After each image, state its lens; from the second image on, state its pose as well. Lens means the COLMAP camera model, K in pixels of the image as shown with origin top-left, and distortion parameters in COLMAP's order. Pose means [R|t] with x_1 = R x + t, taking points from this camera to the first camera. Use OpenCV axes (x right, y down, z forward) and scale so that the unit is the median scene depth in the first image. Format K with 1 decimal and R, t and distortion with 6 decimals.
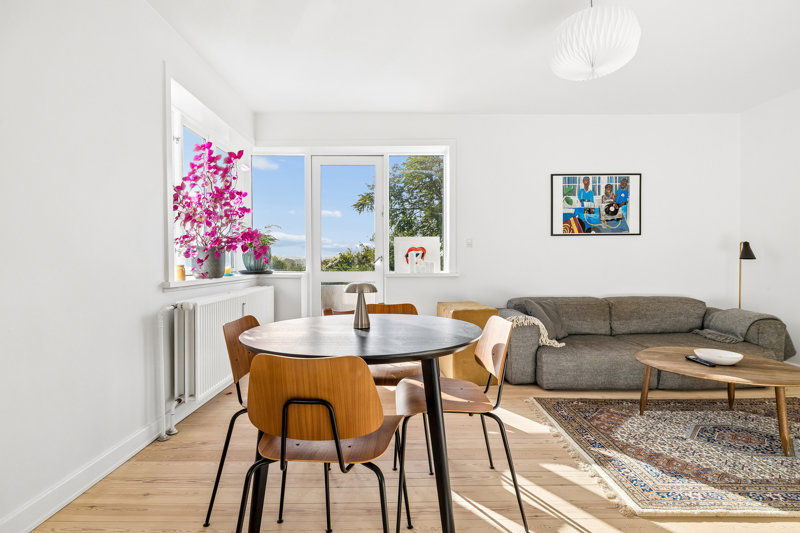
lens RADIAL K [[407.3, 0, 397.4], [0, 407.3, 264.5], [0, 0, 1]] dist [-0.000214, 0.000952]
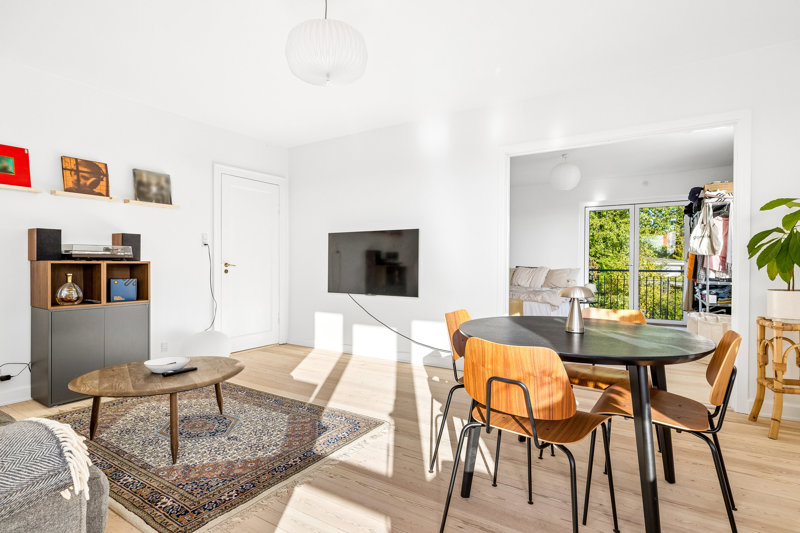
lens RADIAL K [[407.3, 0, 398.9], [0, 407.3, 263.0], [0, 0, 1]] dist [-0.000214, 0.000952]
pose [[-0.844418, 0.003305, 0.535675, -0.117238], [0.003607, 0.999993, -0.000484, -0.006867], [-0.535673, 0.001524, -0.844424, 0.921938]]
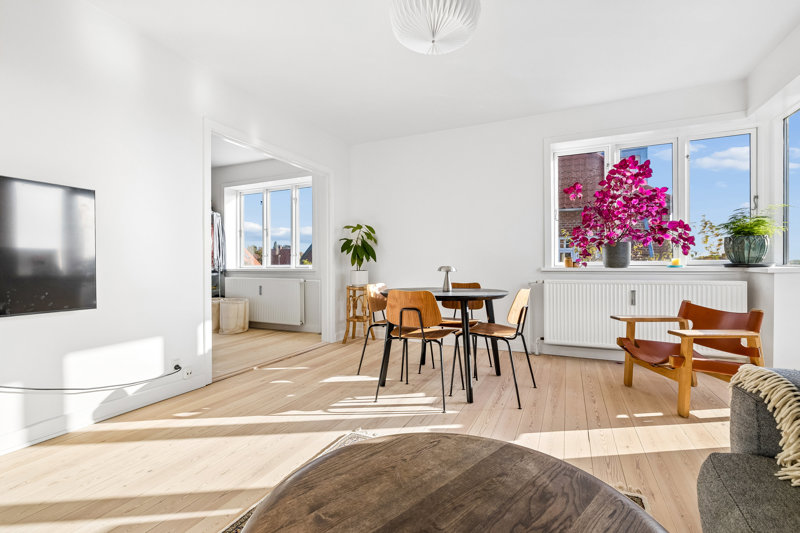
lens RADIAL K [[364.6, 0, 395.9], [0, 364.6, 271.7], [0, 0, 1]] dist [-0.010533, 0.000557]
pose [[-0.434220, 0.023707, -0.900495, 0.650395], [0.002617, 0.999683, 0.025056, 0.012677], [0.900803, 0.008523, -0.434144, 0.662208]]
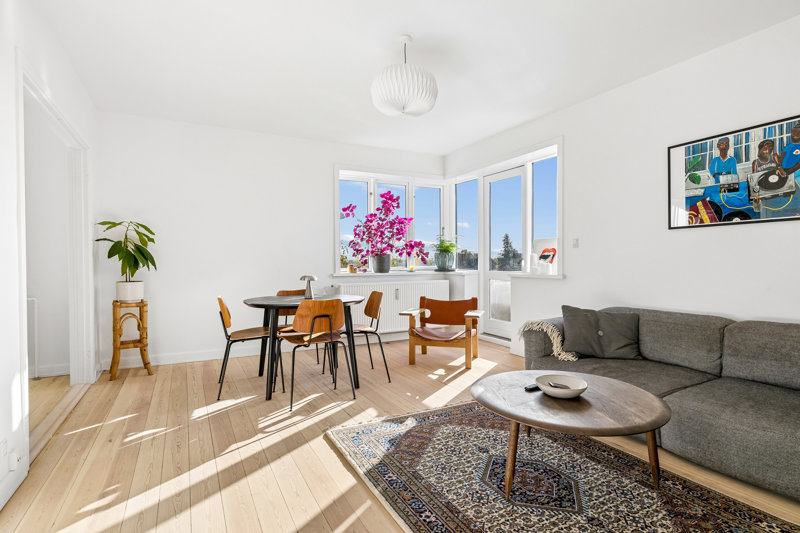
lens RADIAL K [[407.3, 0, 395.3], [0, 407.3, 263.4], [0, 0, 1]] dist [-0.000214, 0.000952]
pose [[0.454772, 0.006518, -0.890584, 0.817289], [-0.002239, 0.999978, 0.006175, -0.011569], [0.890605, -0.000814, 0.454777, 0.211943]]
